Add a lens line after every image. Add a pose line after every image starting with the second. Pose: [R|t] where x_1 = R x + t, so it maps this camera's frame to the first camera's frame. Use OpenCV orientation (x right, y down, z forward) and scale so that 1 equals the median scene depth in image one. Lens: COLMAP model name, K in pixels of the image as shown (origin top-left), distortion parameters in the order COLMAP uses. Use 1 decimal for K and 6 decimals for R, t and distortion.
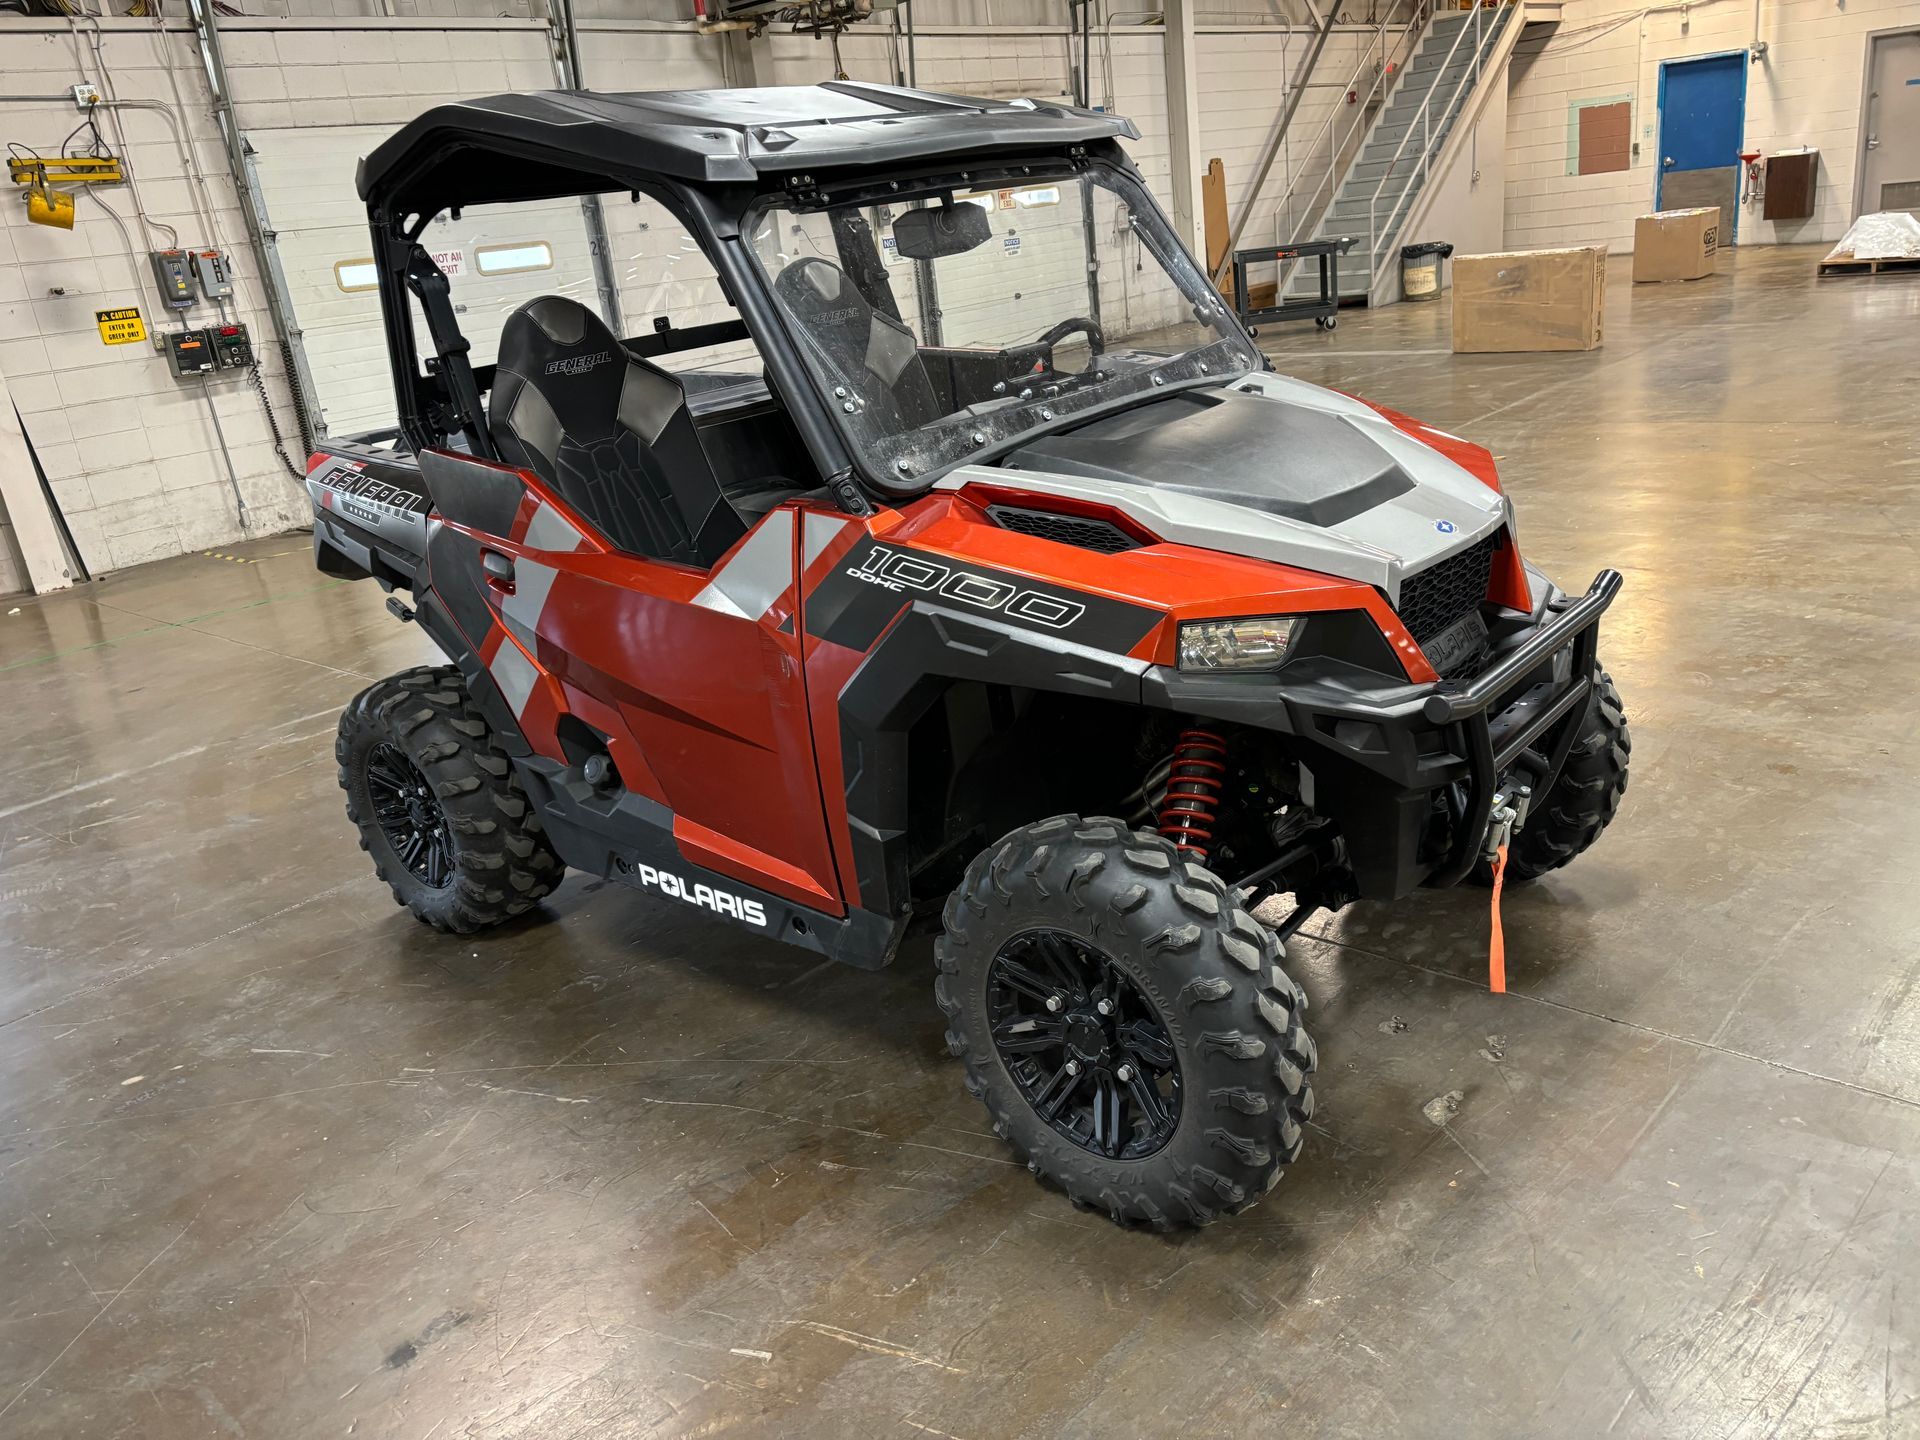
lens RADIAL K [[1449.1, 0, 973.5], [0, 1449.1, 725.1], [0, 0, 1]] dist [0.055122, -0.054209]
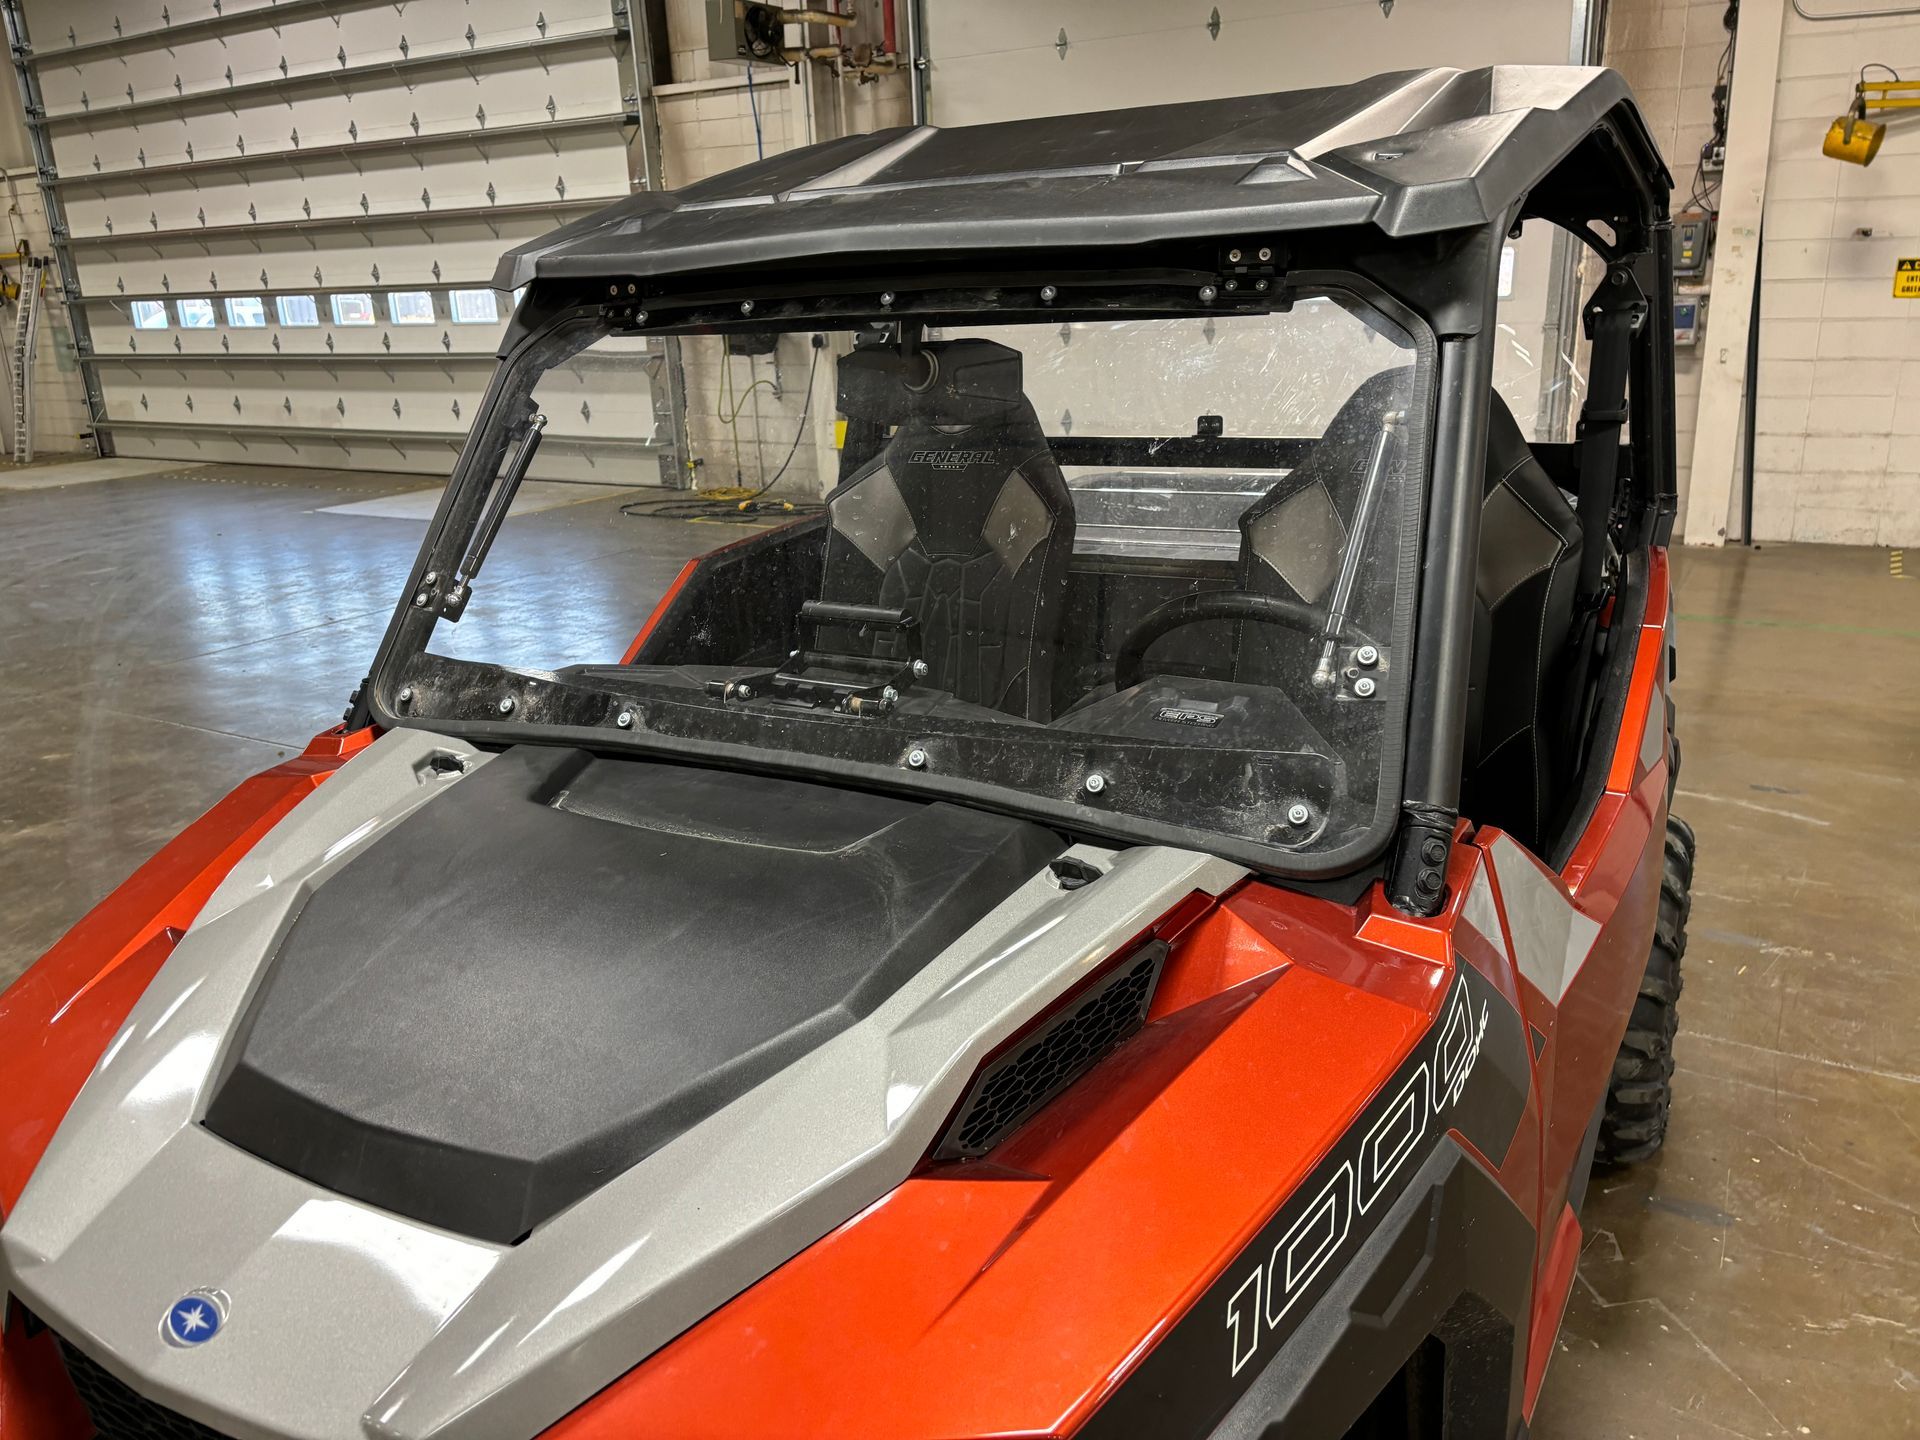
lens RADIAL K [[1449.1, 0, 959.1], [0, 1449.1, 728.7], [0, 0, 1]] dist [0.055122, -0.054209]
pose [[0.193372, 0.388755, -0.900820, 0.646631], [-0.315068, 0.894125, 0.318232, -0.464972], [0.929160, 0.222283, 0.295383, 0.999599]]
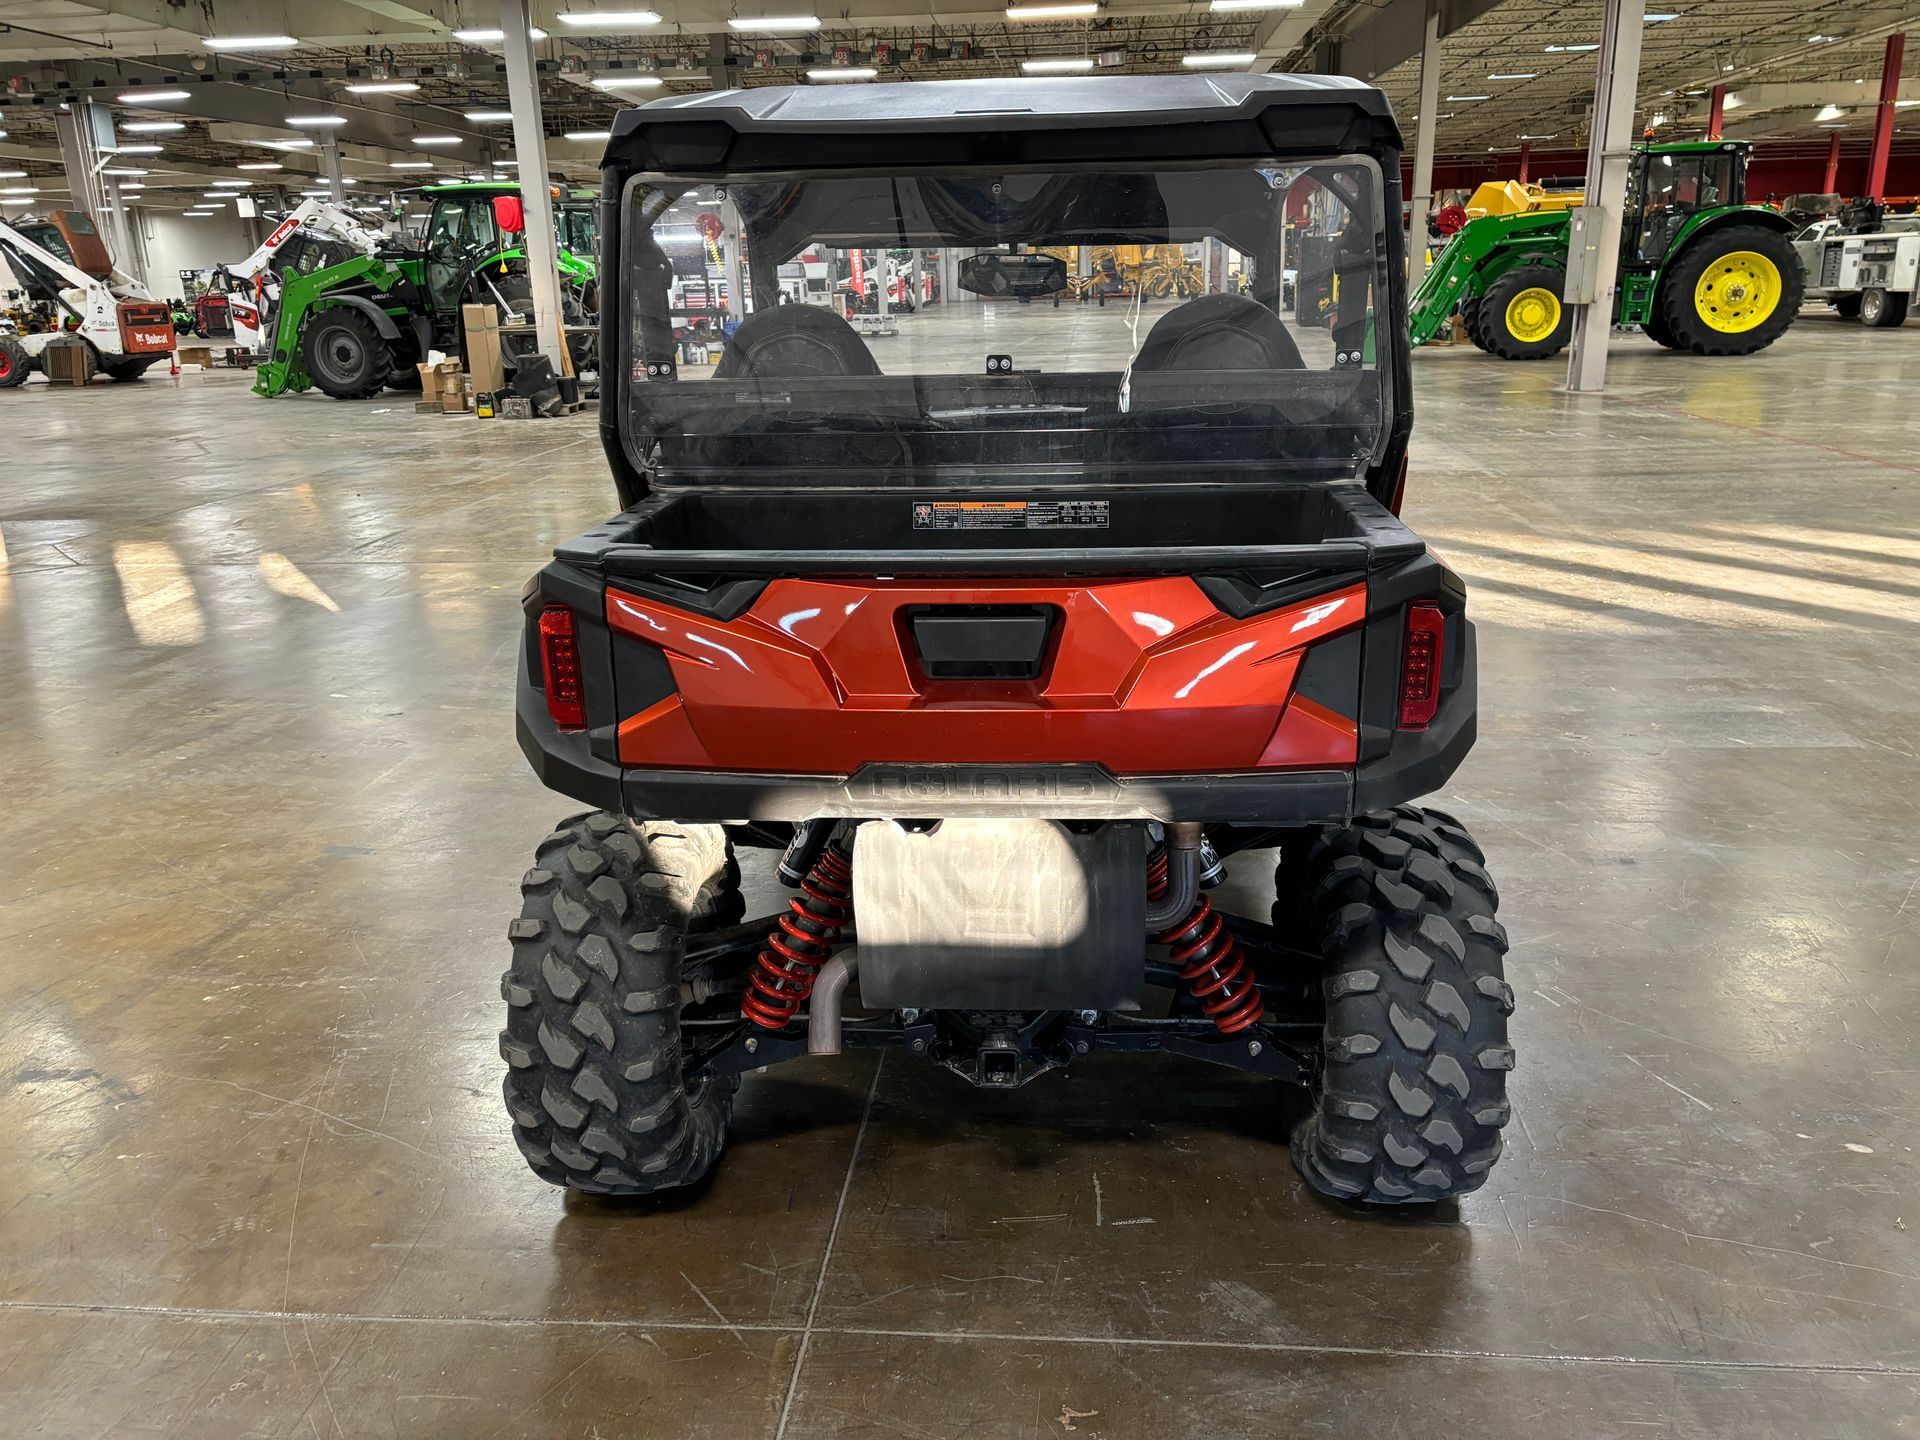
lens RADIAL K [[1449.1, 0, 963.2], [0, 1449.1, 718.2], [0, 0, 1]] dist [0.055122, -0.054209]
pose [[-0.601118, -0.113074, 0.791120, -1.124832], [0.354777, 0.849285, 0.390959, -0.585050], [-0.716093, 0.515684, -0.470405, 2.036987]]
